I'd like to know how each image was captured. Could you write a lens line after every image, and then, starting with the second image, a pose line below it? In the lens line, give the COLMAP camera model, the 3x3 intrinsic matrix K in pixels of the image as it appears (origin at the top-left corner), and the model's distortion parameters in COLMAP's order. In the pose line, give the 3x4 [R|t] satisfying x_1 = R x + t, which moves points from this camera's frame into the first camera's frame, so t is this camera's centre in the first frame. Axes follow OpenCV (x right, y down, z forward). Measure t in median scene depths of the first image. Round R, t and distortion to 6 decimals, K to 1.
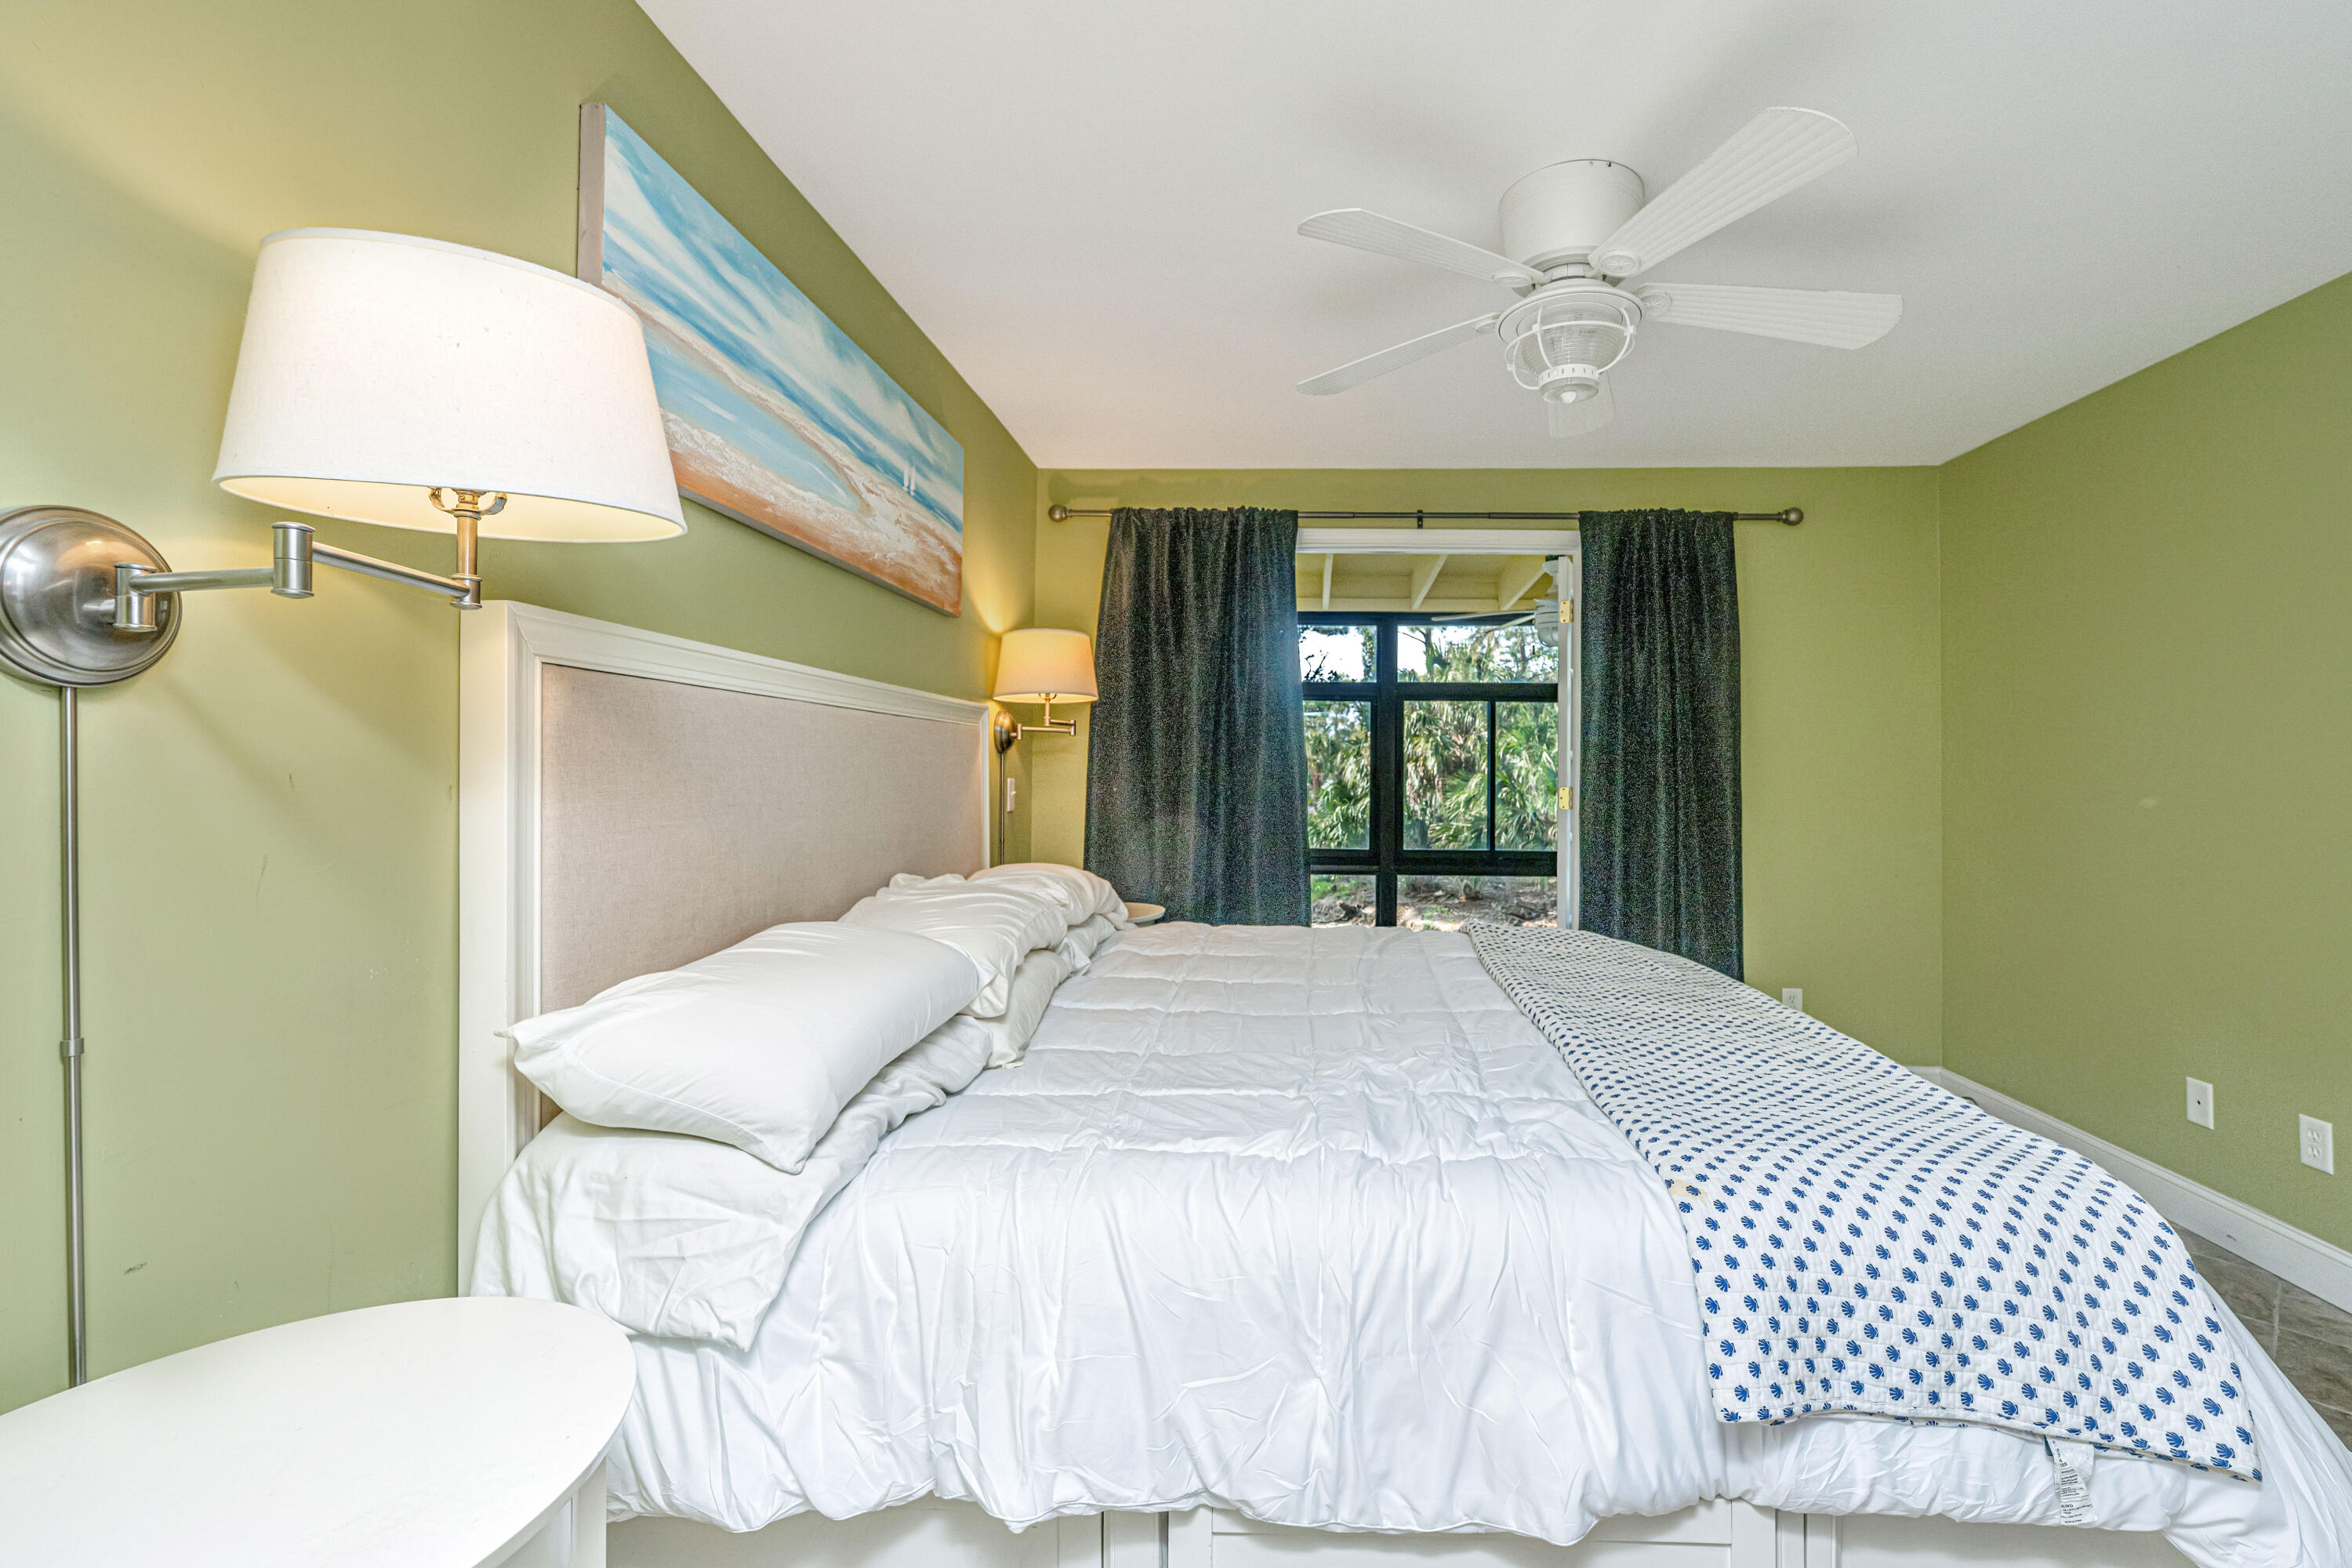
lens RADIAL K [[947.2, 0, 1185.9], [0, 947.2, 760.6], [0, 0, 1]] dist [0.001453, 0.000225]
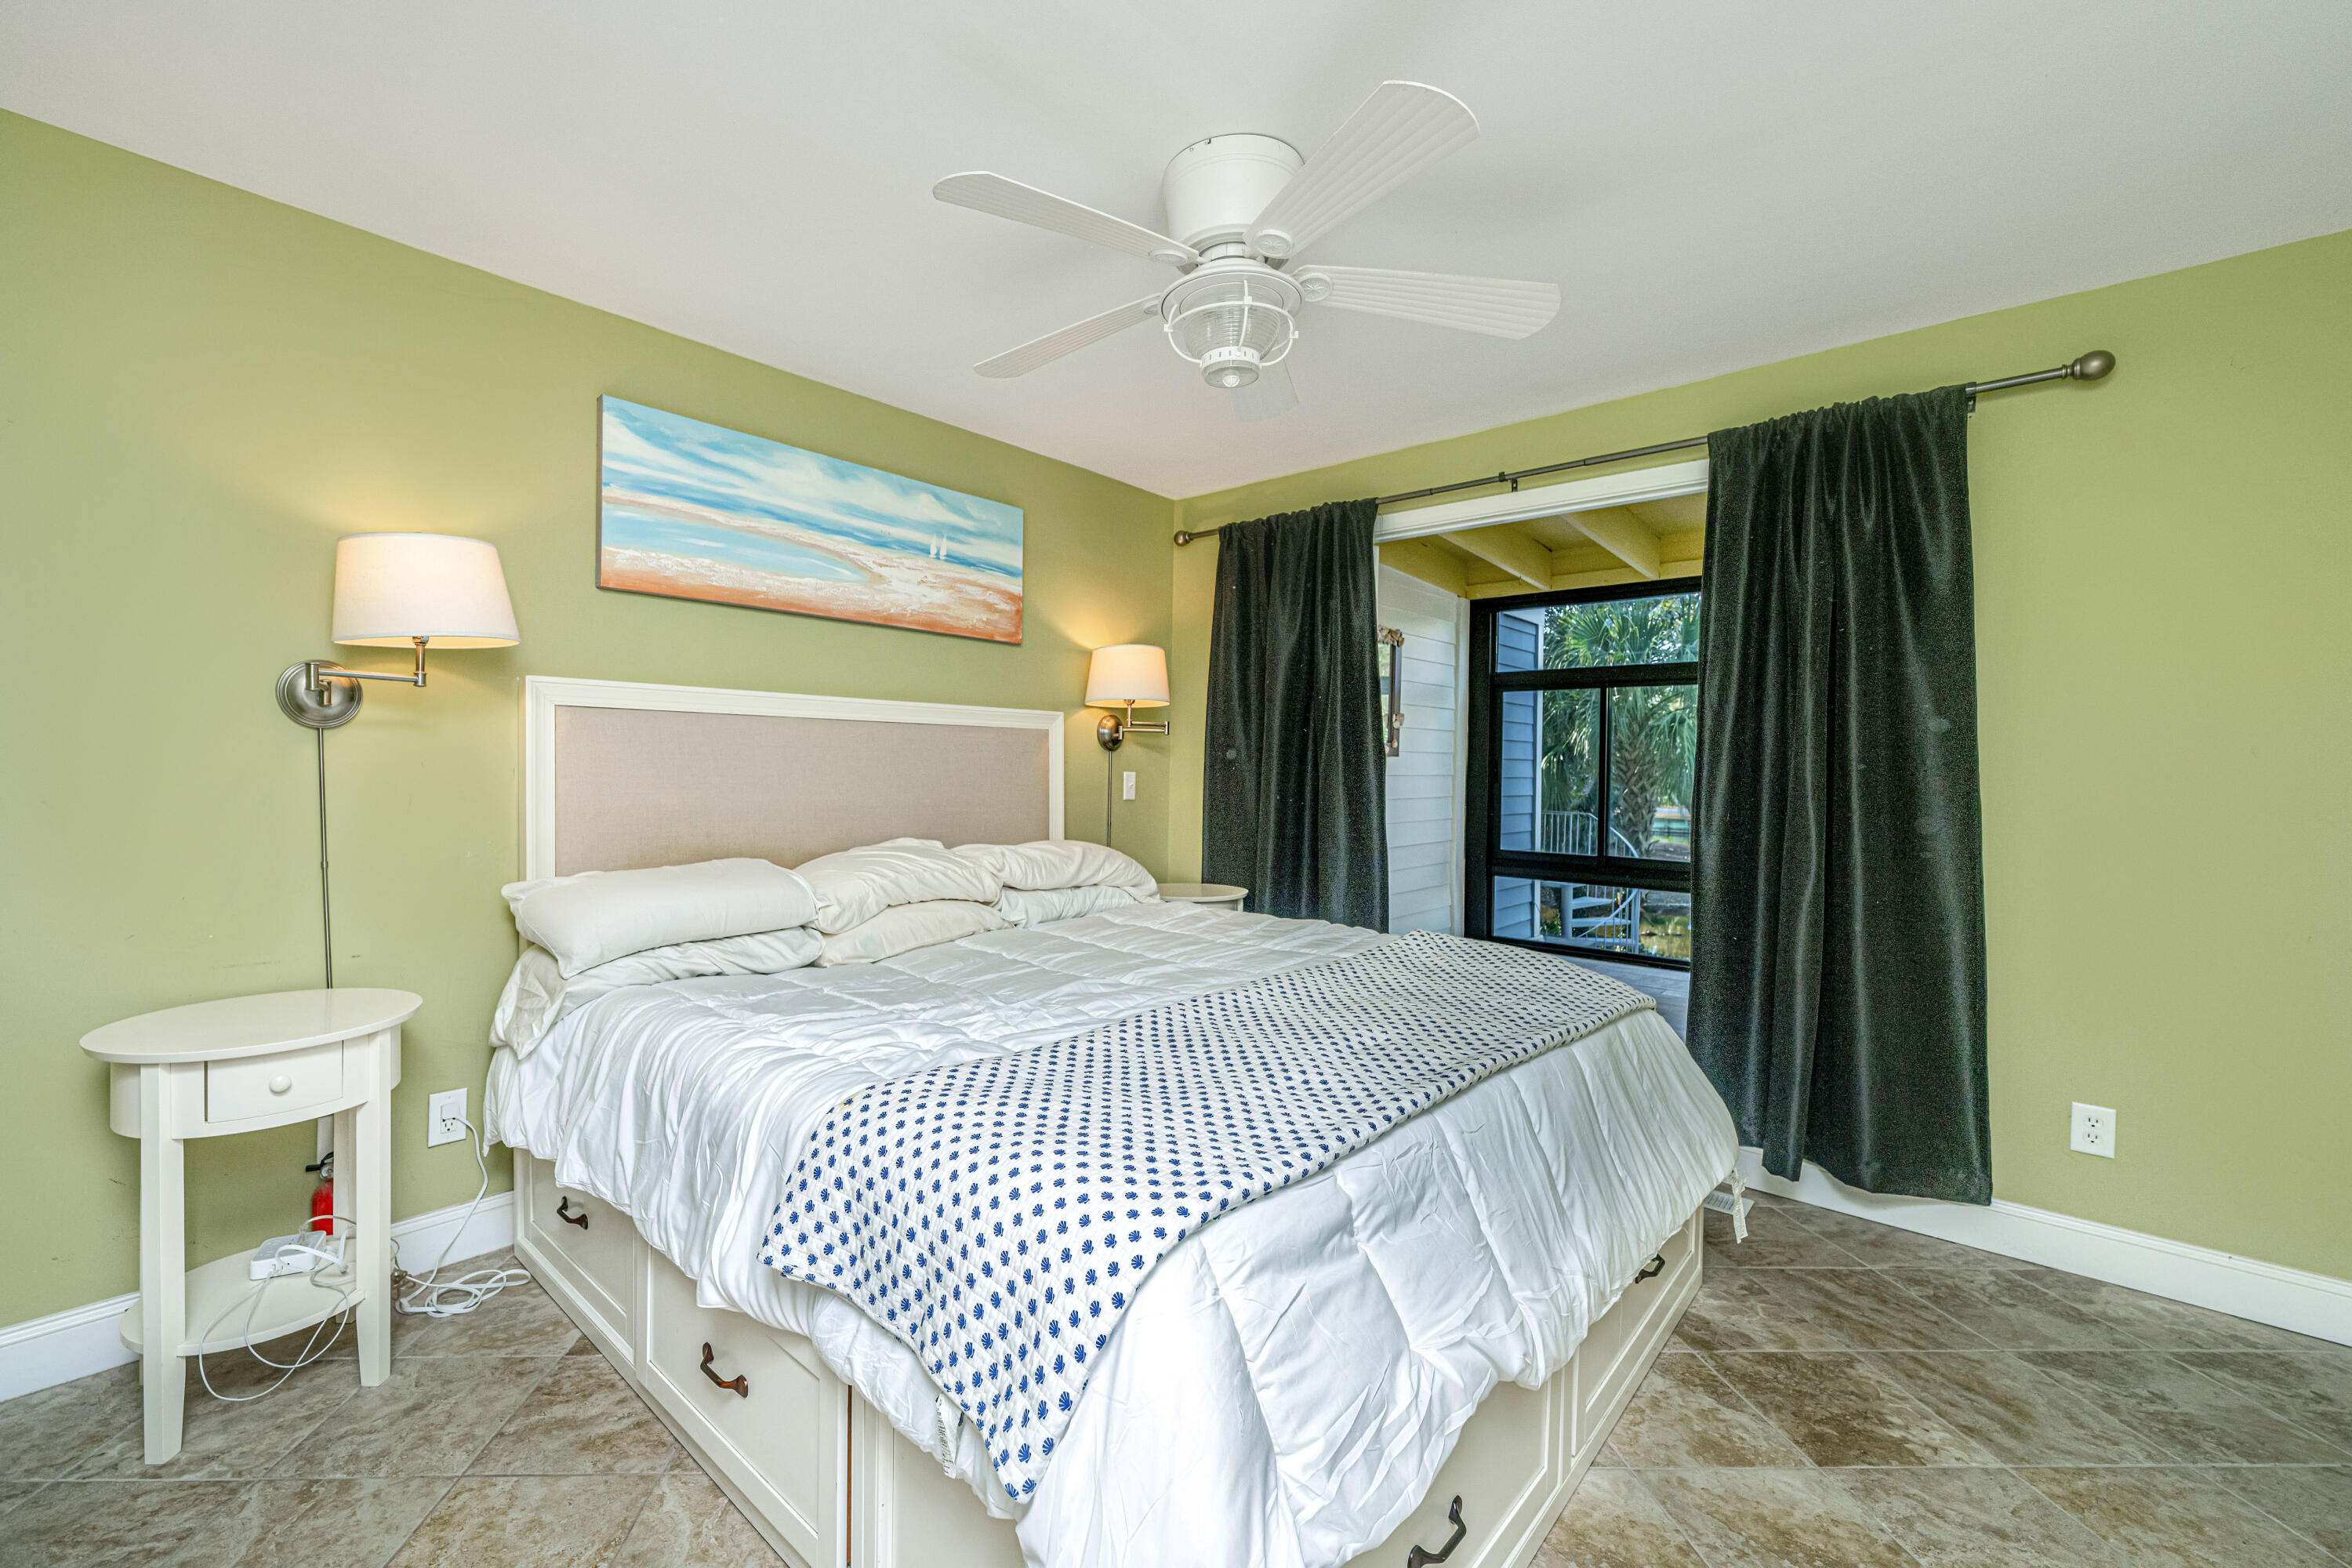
lens RADIAL K [[963.8, 0, 1176.0], [0, 963.8, 784.0], [0, 0, 1]] dist [0.012139, -0.000073]
pose [[0.763098, 0.019623, -0.645984, 0.646723], [-0.002486, 0.999621, 0.027427, -0.000143], [0.646277, -0.019324, 0.762858, 0.124694]]
